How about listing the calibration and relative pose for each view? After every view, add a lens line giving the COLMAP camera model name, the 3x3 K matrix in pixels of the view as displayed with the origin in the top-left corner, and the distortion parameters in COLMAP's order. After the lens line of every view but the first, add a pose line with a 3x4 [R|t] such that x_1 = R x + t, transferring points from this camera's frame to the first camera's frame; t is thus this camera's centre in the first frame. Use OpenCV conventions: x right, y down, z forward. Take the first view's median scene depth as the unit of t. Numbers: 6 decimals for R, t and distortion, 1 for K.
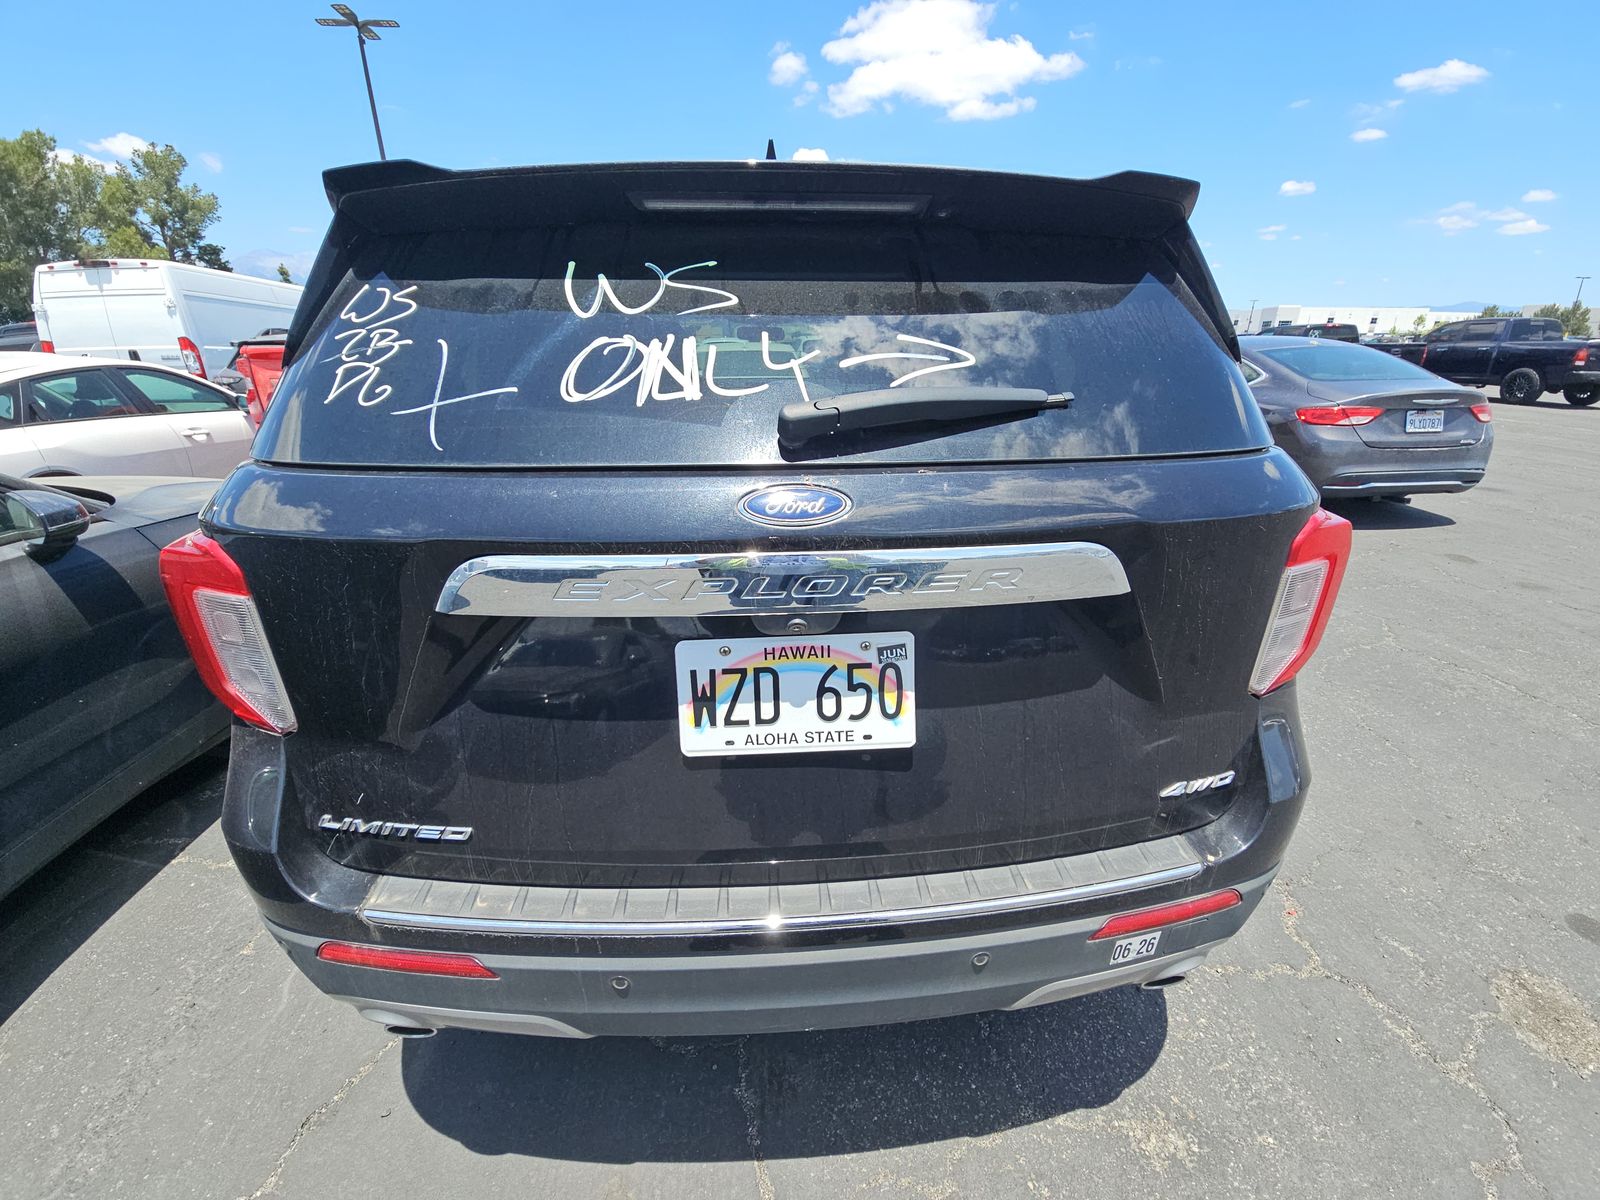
lens RADIAL K [[657.6, 0, 800.0], [0, 657.6, 600.0], [0, 0, 1]] dist [-0.004105, -0.000398]
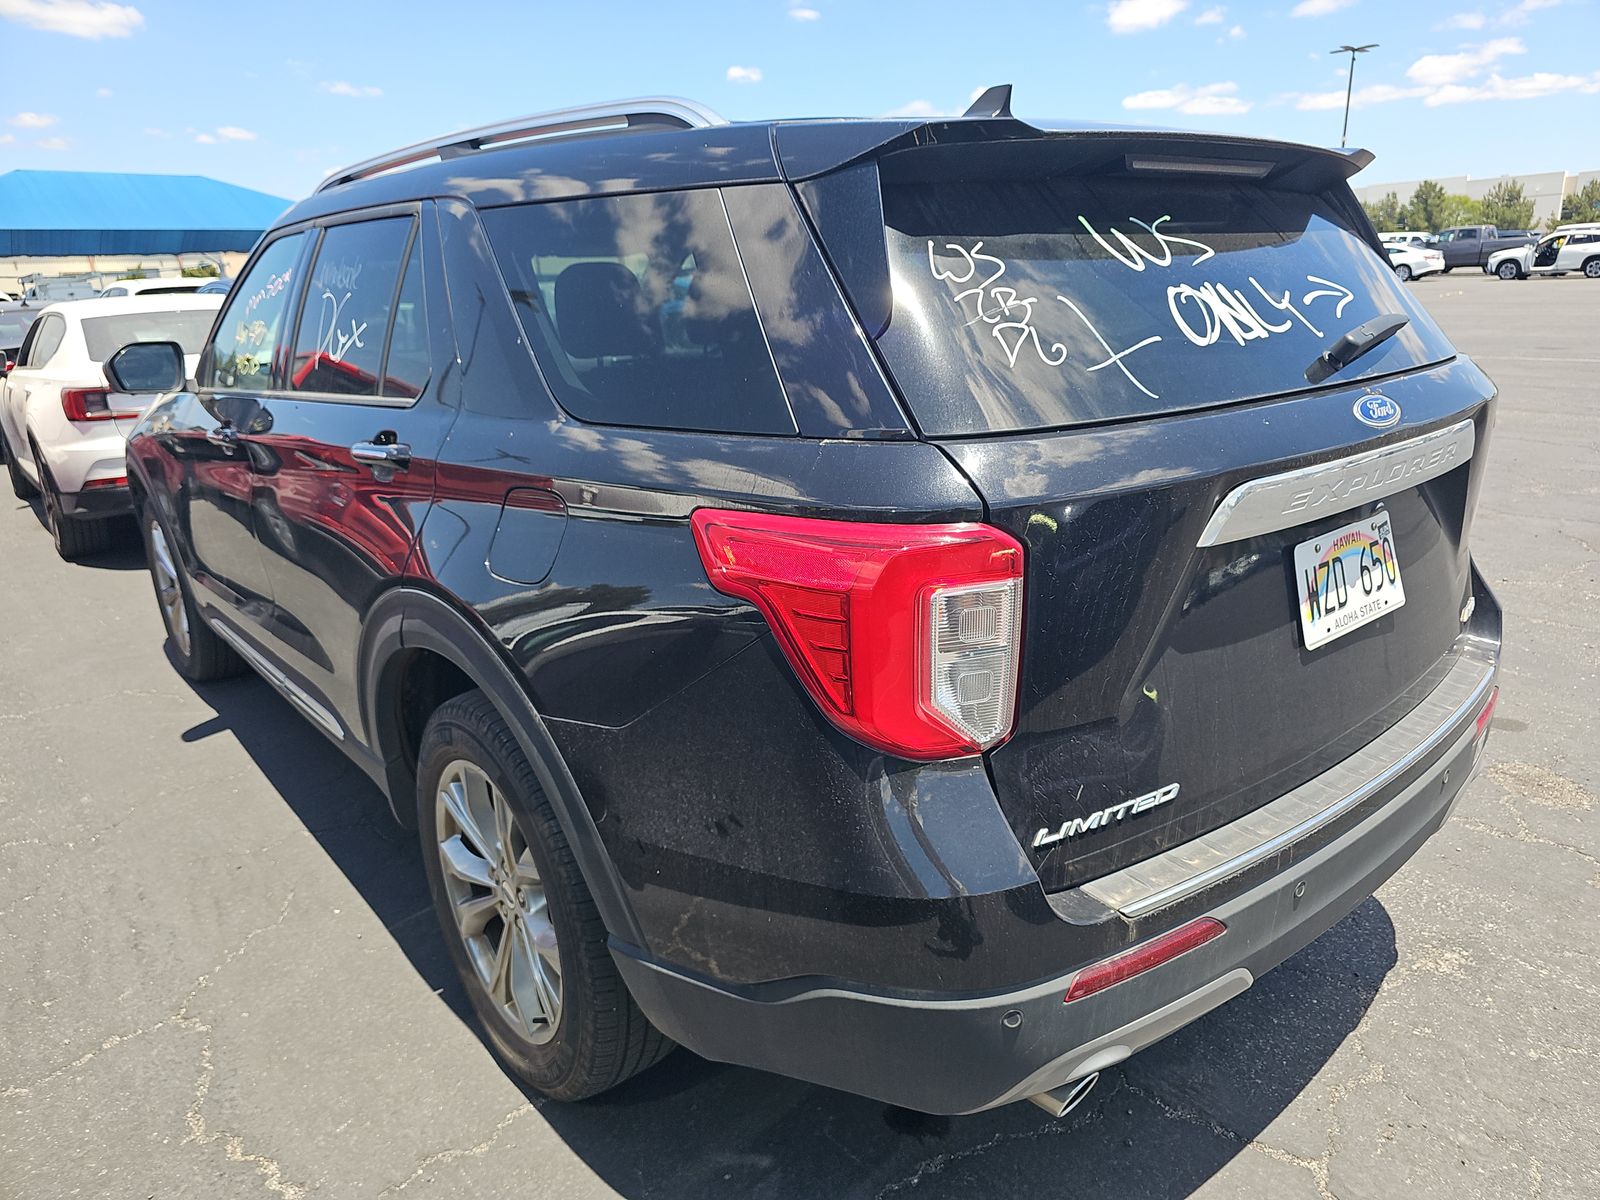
lens RADIAL K [[1085.7, 0, 800.0], [0, 1085.7, 600.0], [0, 0, 1]] dist [0.057860, -0.045773]
pose [[0.800052, -0.192959, 0.568052, -1.789131], [0.243320, 0.969856, -0.013249, -0.027375], [-0.548372, 0.148818, 0.822886, -0.060554]]
